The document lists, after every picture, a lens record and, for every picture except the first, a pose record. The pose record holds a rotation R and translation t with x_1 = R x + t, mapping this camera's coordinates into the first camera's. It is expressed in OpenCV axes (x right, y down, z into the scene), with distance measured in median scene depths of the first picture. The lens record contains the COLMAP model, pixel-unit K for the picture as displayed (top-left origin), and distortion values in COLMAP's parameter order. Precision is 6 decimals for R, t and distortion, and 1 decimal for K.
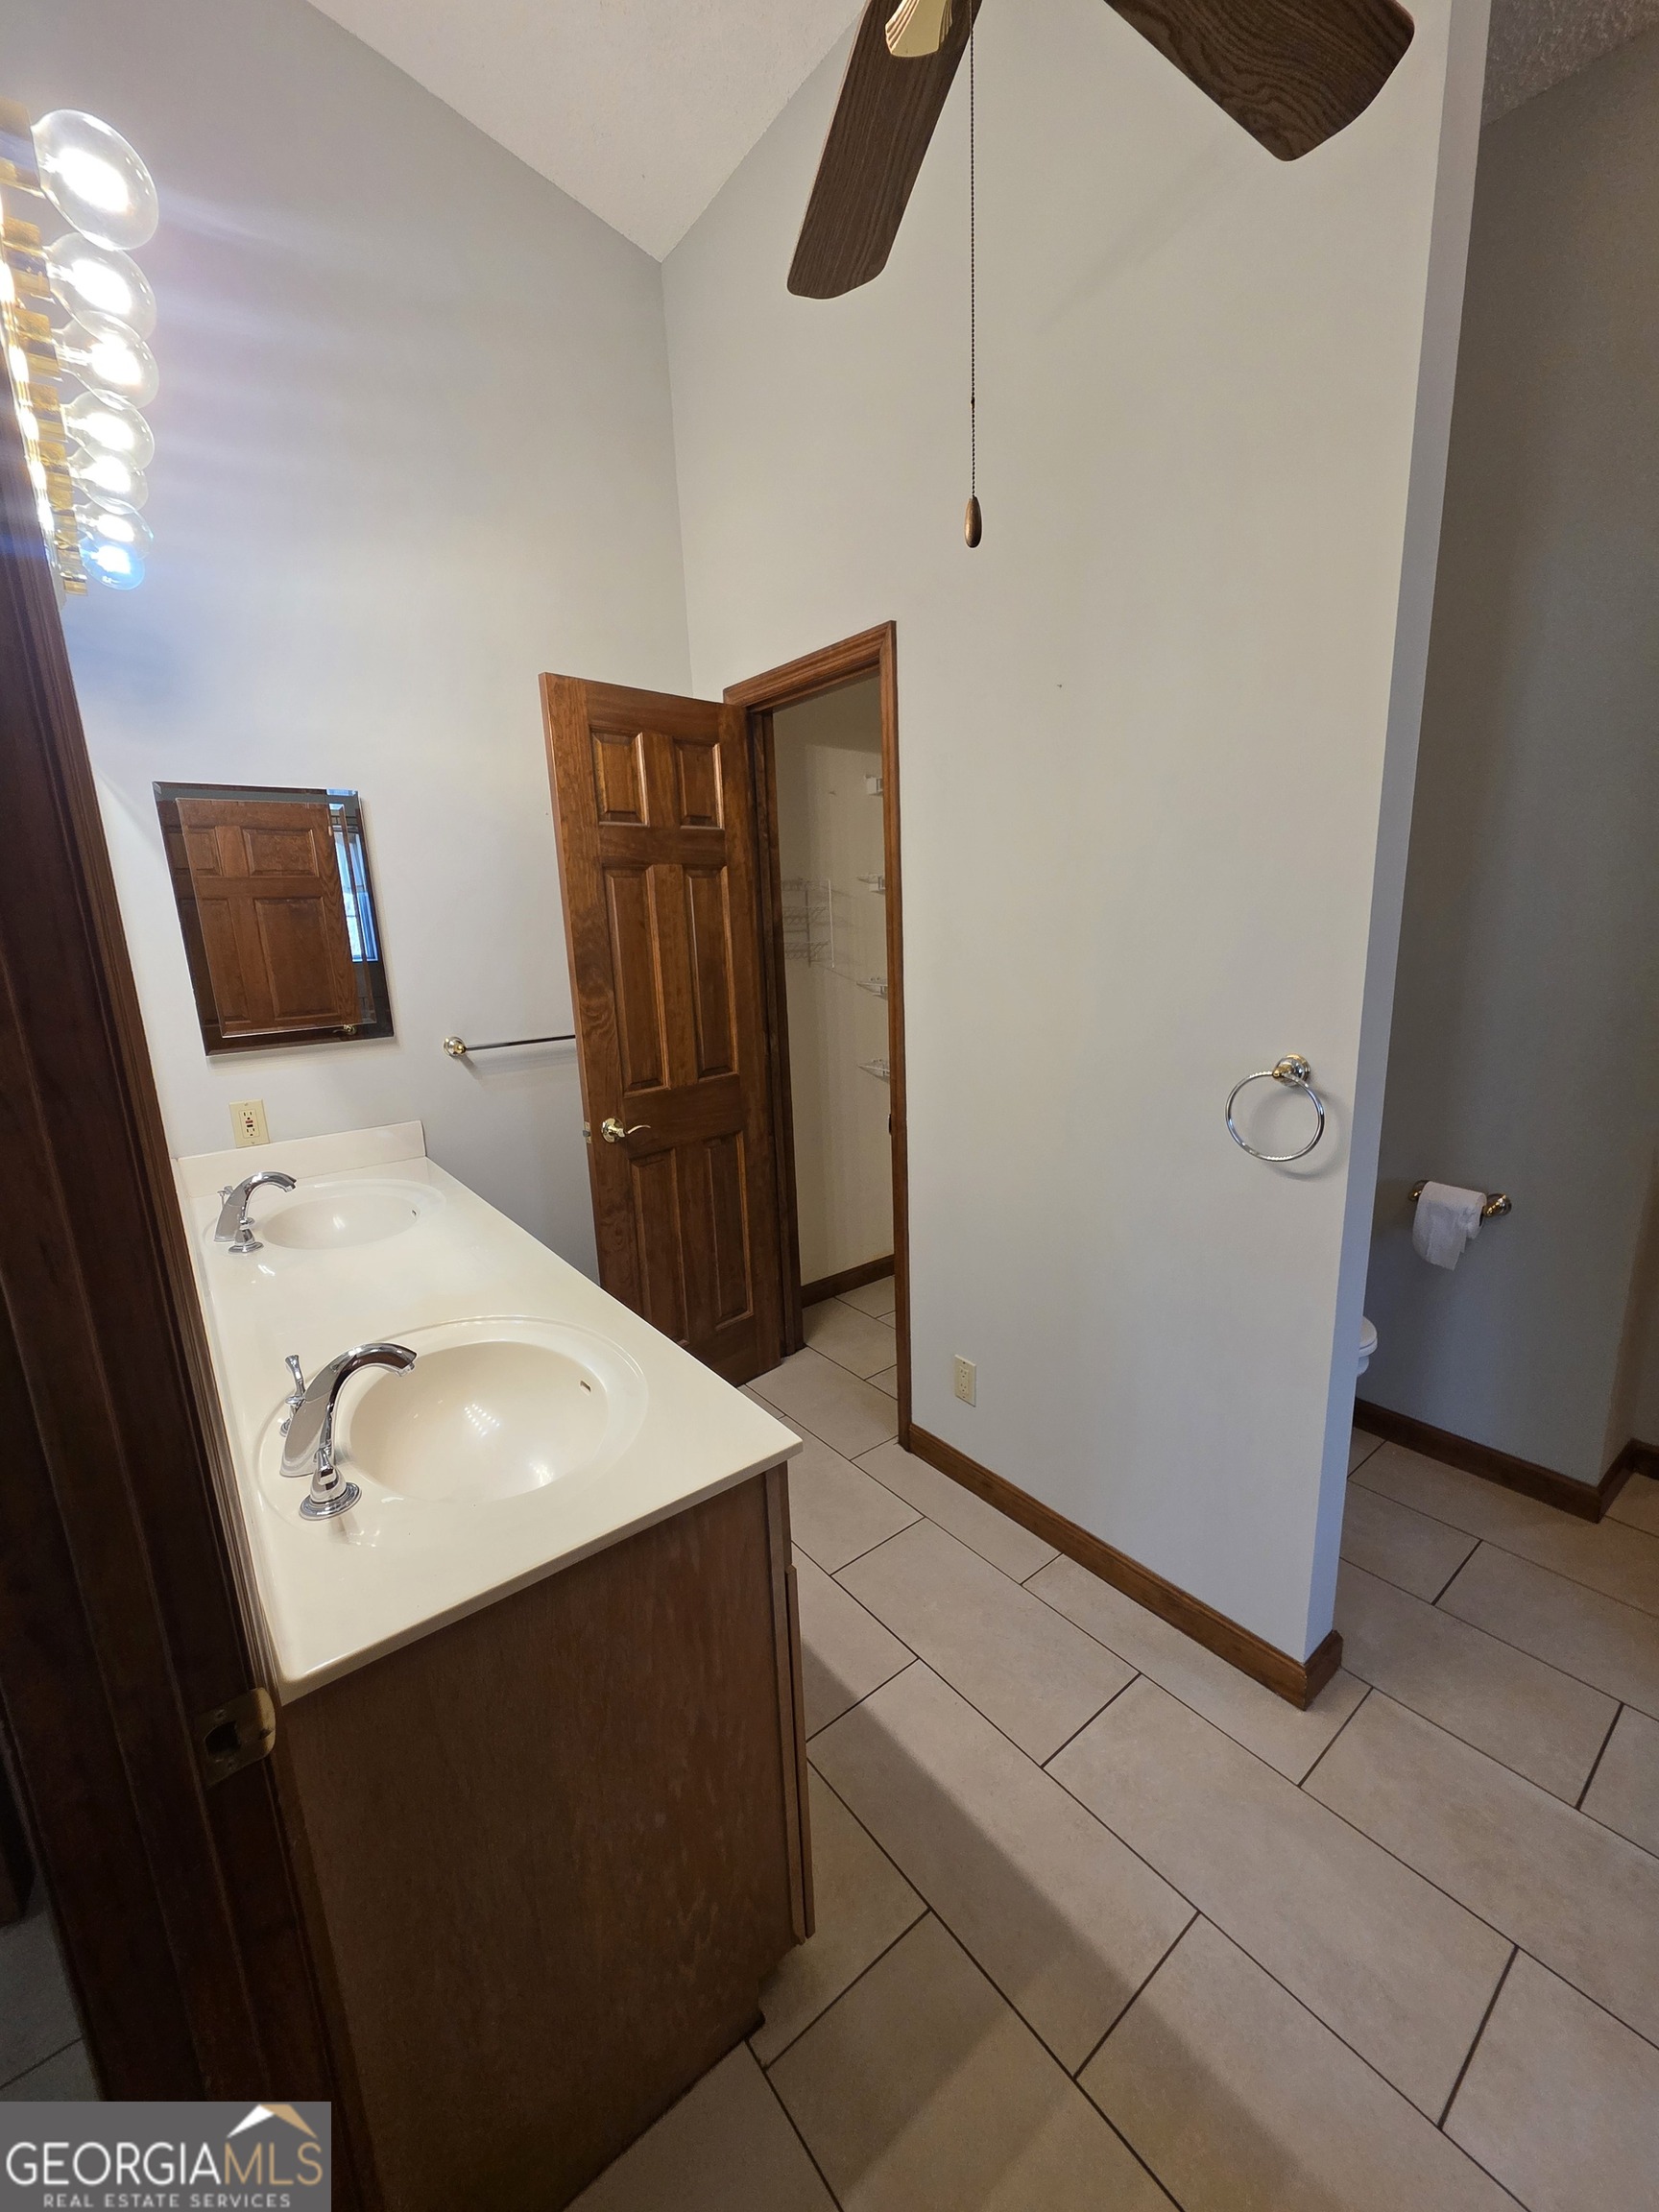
lens RADIAL K [[881.2, 0, 834.0], [0, 881.2, 1104.7], [0, 0, 1]] dist [0.001661, 0.000076]
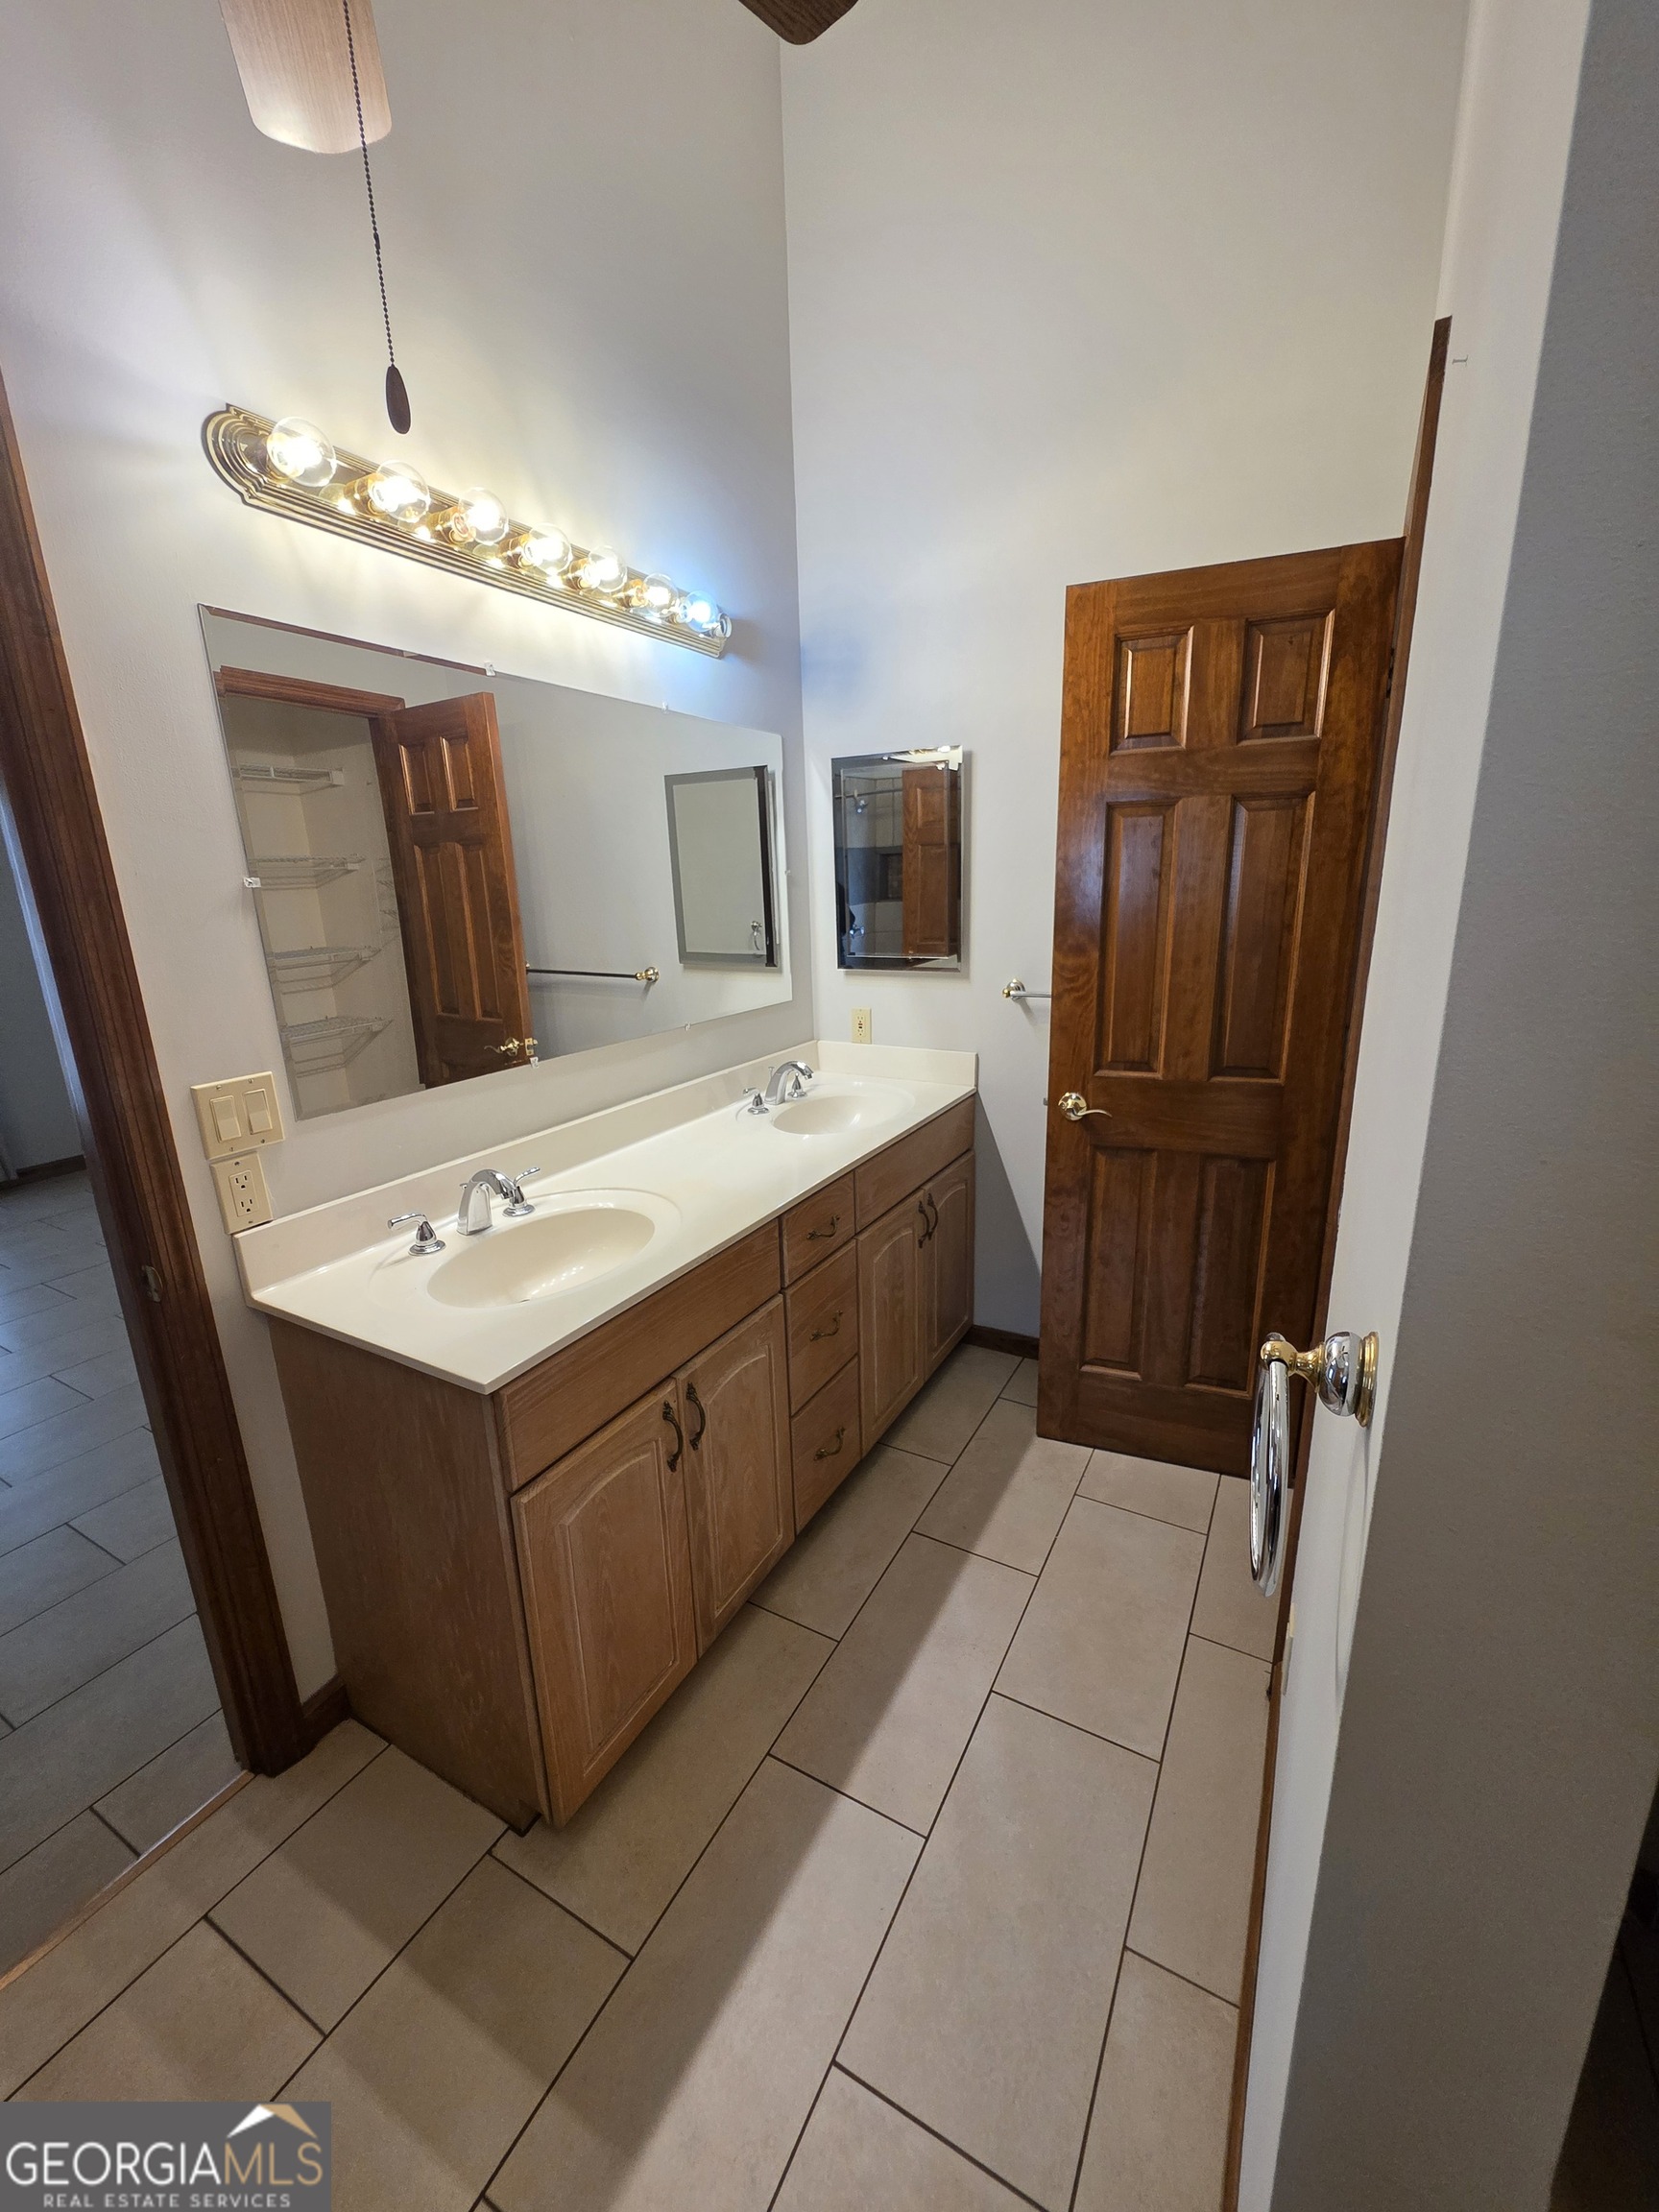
lens RADIAL K [[881.2, 0, 839.0], [0, 881.2, 1105.0], [0, 0, 1]] dist [0.001661, 0.000076]
pose [[0.390469, 0.257009, -0.884014, 0.448739], [-0.186842, 0.962381, 0.197265, -0.105473], [0.901457, 0.088145, 0.423800, 0.410373]]
